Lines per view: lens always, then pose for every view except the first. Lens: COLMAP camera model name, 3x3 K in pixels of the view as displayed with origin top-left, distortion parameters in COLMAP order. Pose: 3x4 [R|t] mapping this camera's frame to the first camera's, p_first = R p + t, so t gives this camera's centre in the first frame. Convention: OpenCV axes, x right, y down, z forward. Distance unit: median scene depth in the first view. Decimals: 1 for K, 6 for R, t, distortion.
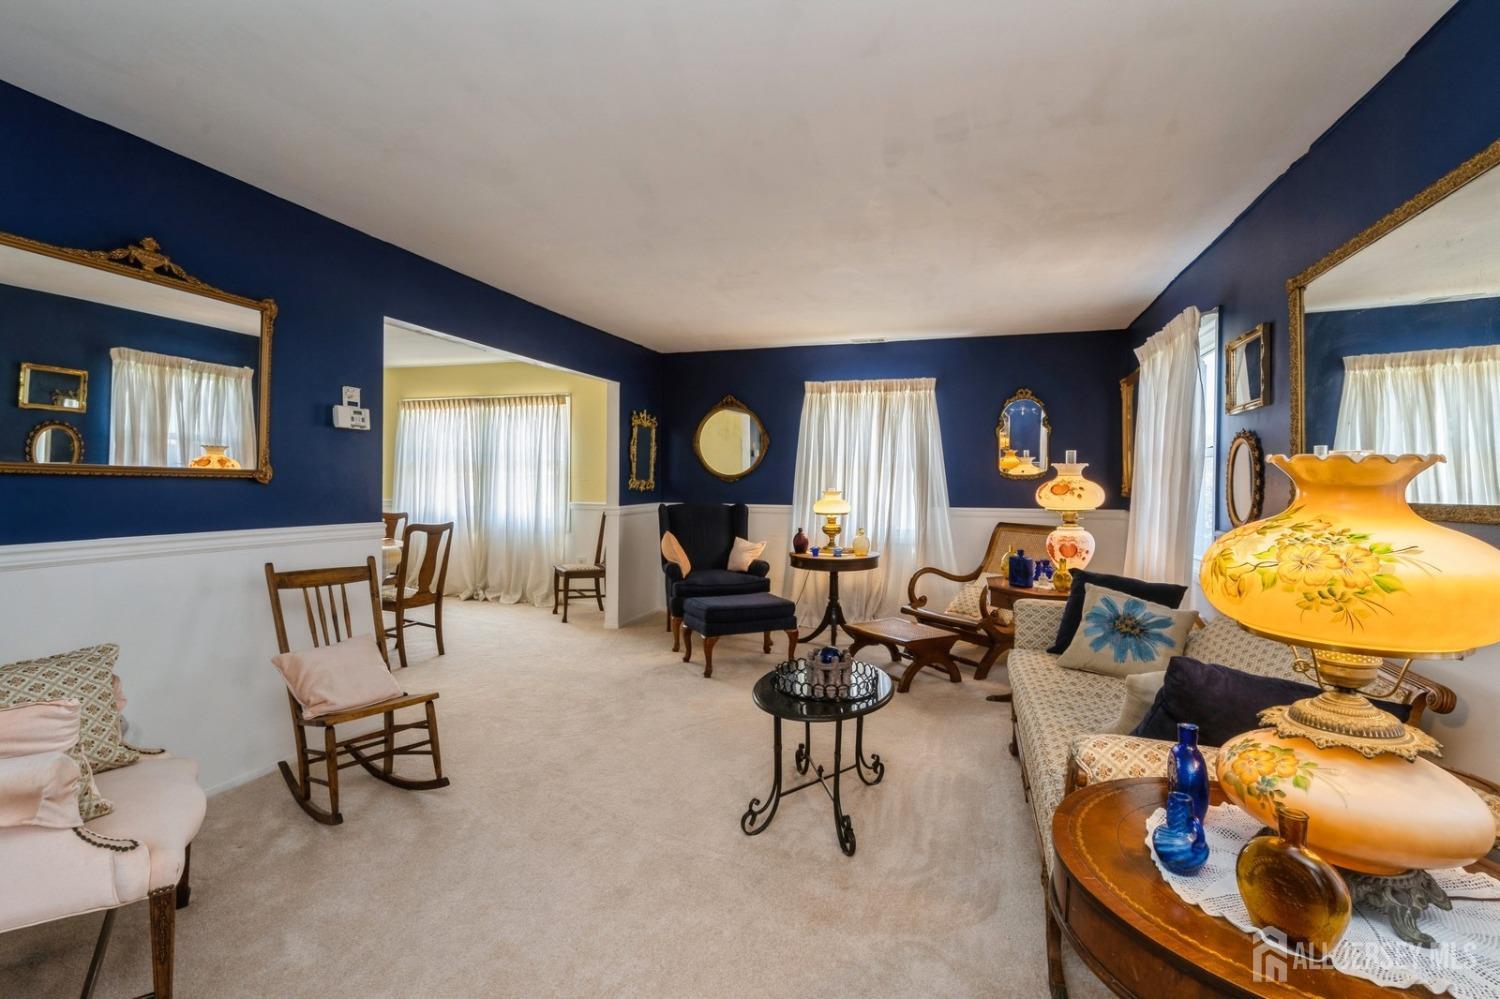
lens RADIAL K [[702.9, 0, 743.7], [0, 702.9, 493.1], [0, 0, 1]] dist [-0.002062, 0.000790]
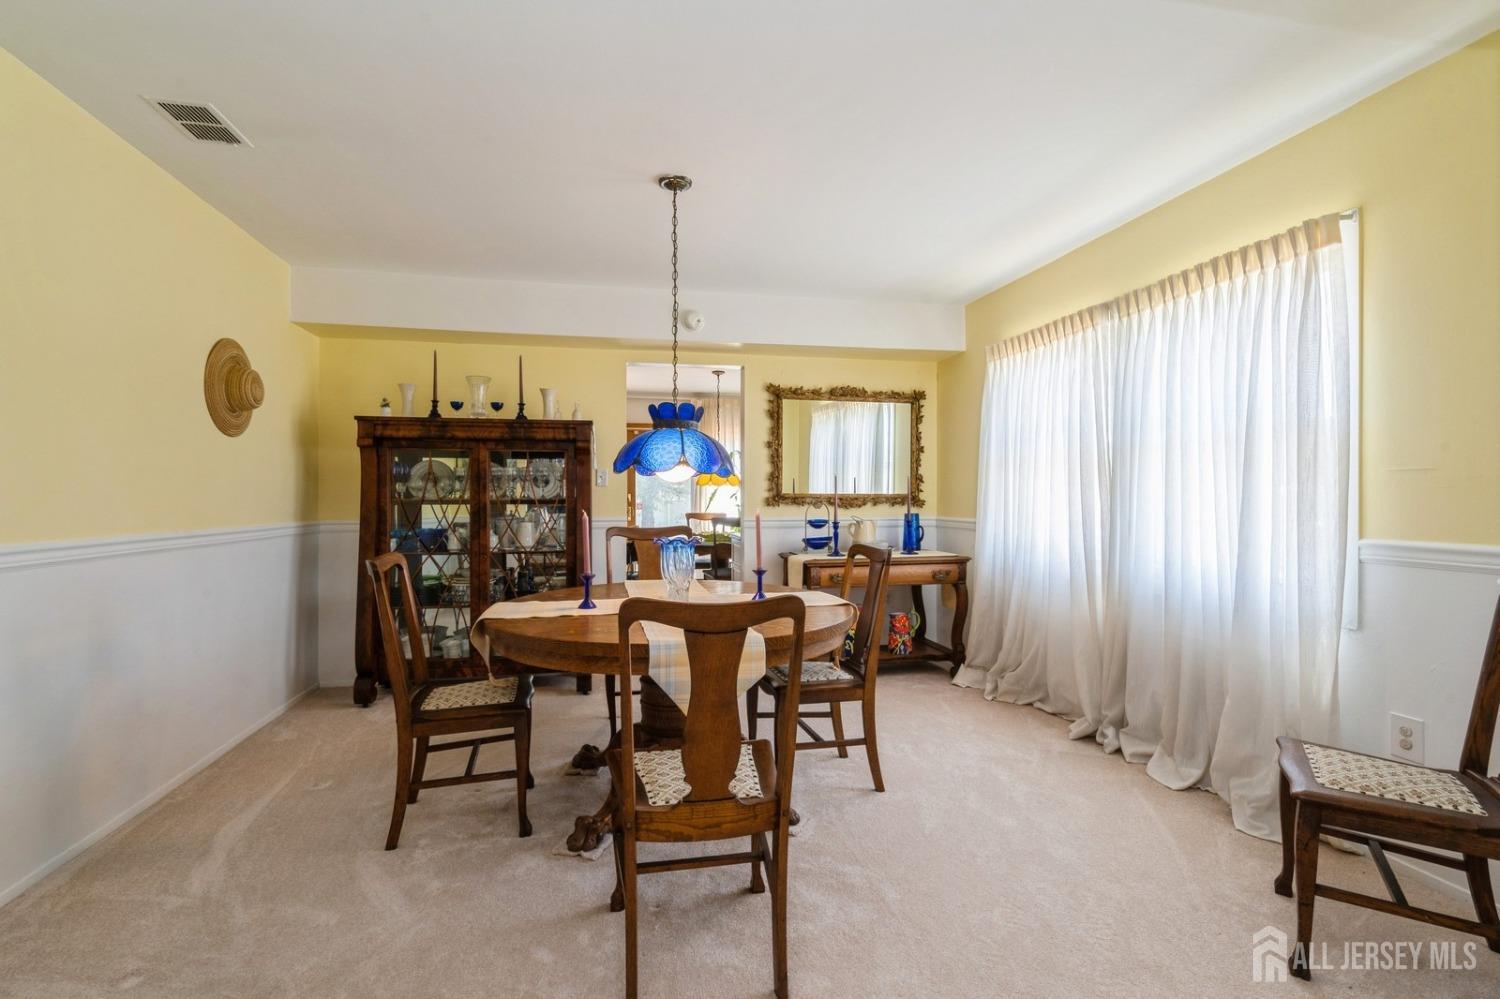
lens RADIAL K [[702.9, 0, 743.7], [0, 702.9, 493.1], [0, 0, 1]] dist [-0.002062, 0.000790]
pose [[0.525264, -0.012775, -0.850843, -0.116864], [-0.017333, 0.999519, -0.025708, 0.005385], [0.850762, 0.028251, 0.524790, 0.574013]]
